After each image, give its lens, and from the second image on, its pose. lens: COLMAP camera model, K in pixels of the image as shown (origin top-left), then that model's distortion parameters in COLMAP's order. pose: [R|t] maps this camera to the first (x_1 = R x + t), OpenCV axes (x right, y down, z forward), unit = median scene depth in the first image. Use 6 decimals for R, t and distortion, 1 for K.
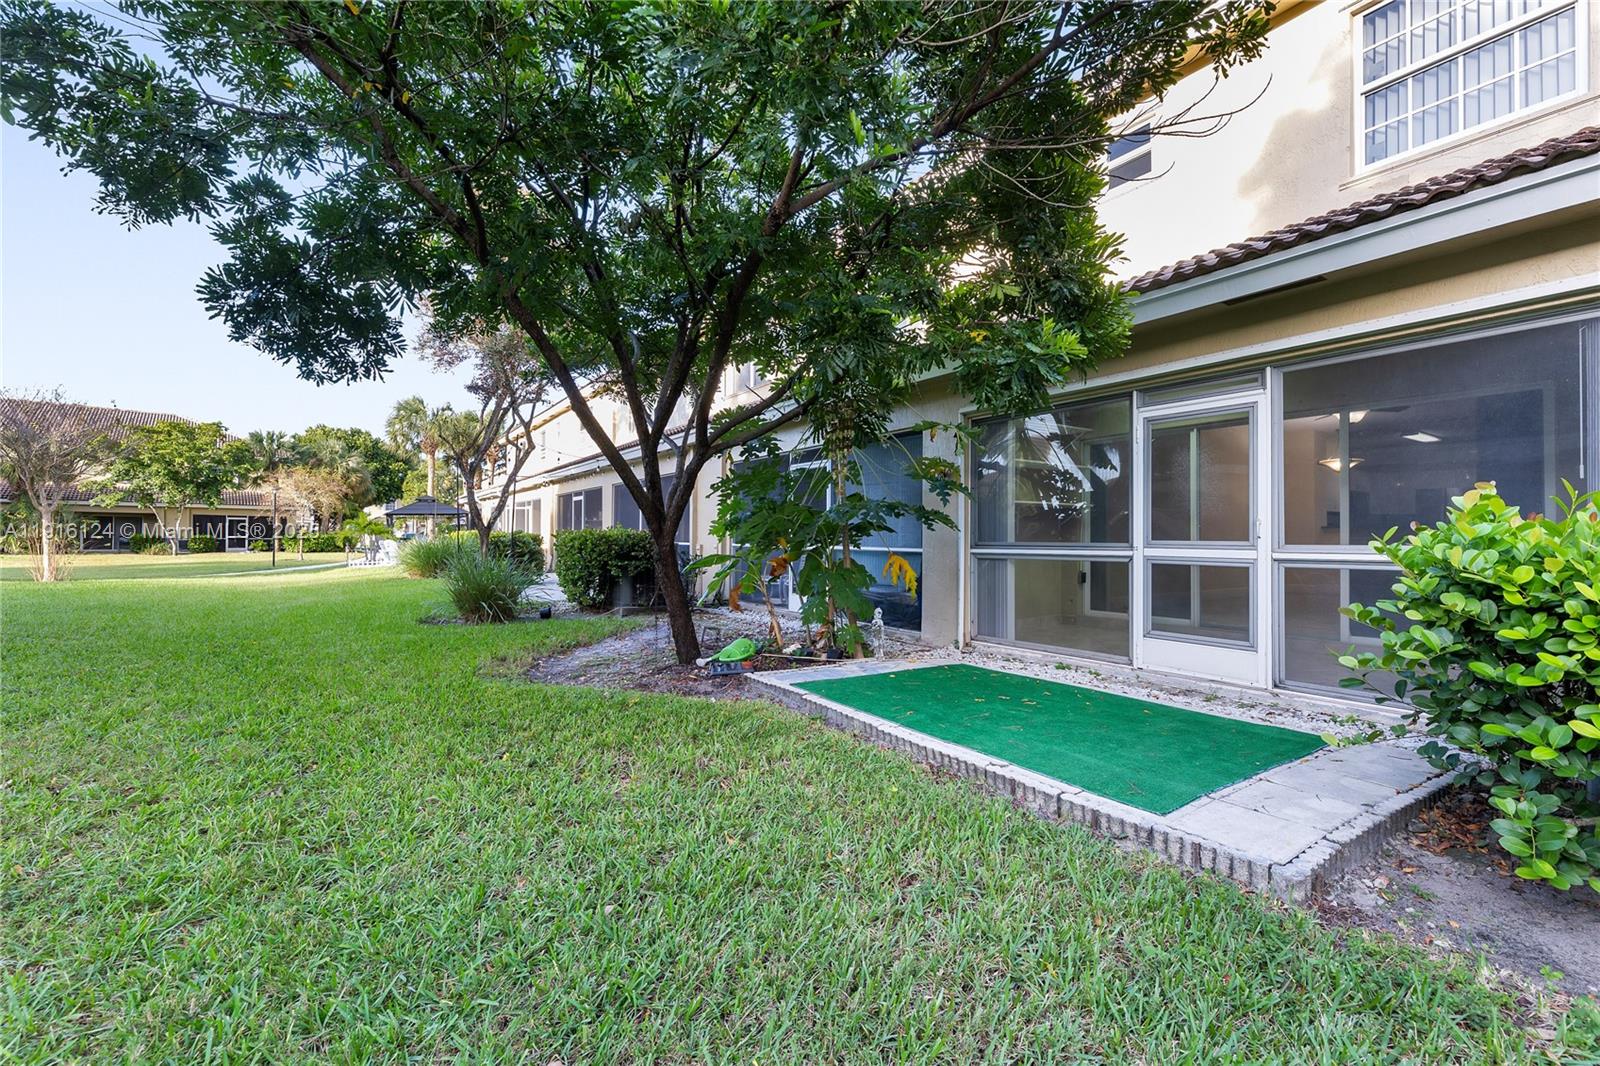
lens RADIAL K [[692.4, 0, 813.5], [0, 692.4, 537.6], [0, 0, 1]] dist [-0.001519, -0.000026]
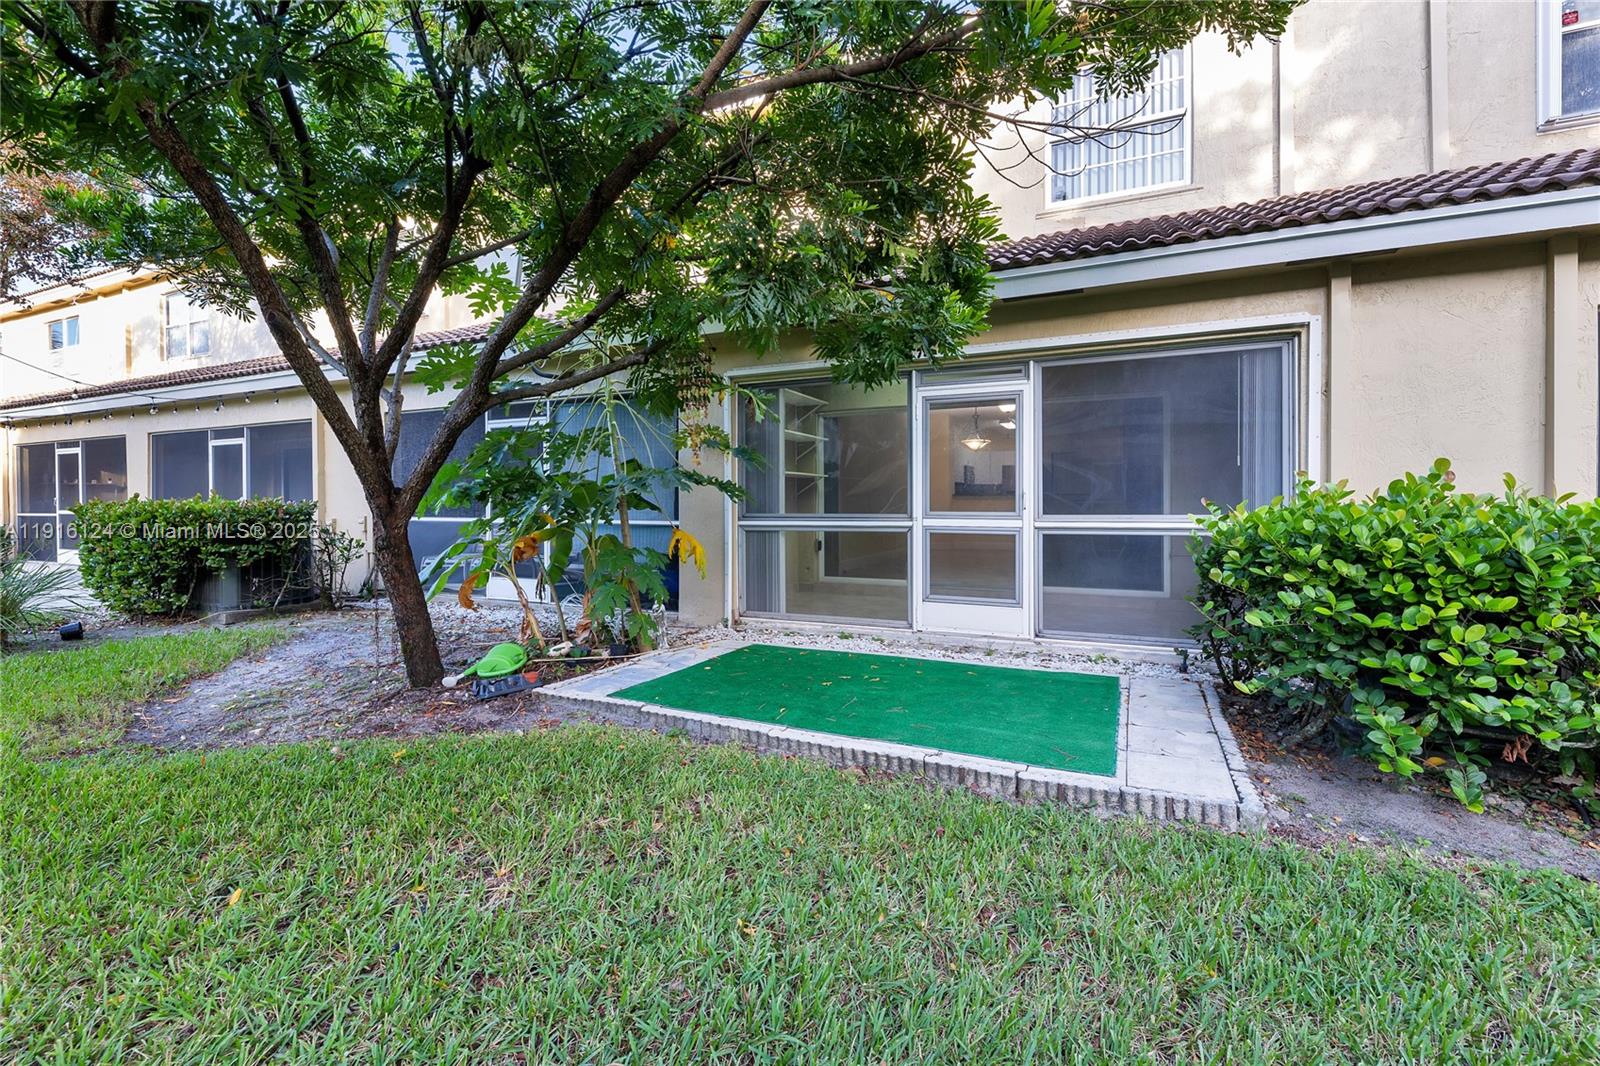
lens RADIAL K [[692.4, 0, 812.0], [0, 692.4, 522.5], [0, 0, 1]] dist [-0.001519, -0.000026]
pose [[0.856674, -0.021868, 0.515394, -0.265631], [0.006527, 0.999481, 0.031558, -0.016928], [-0.515816, -0.023670, 0.856372, 0.201961]]
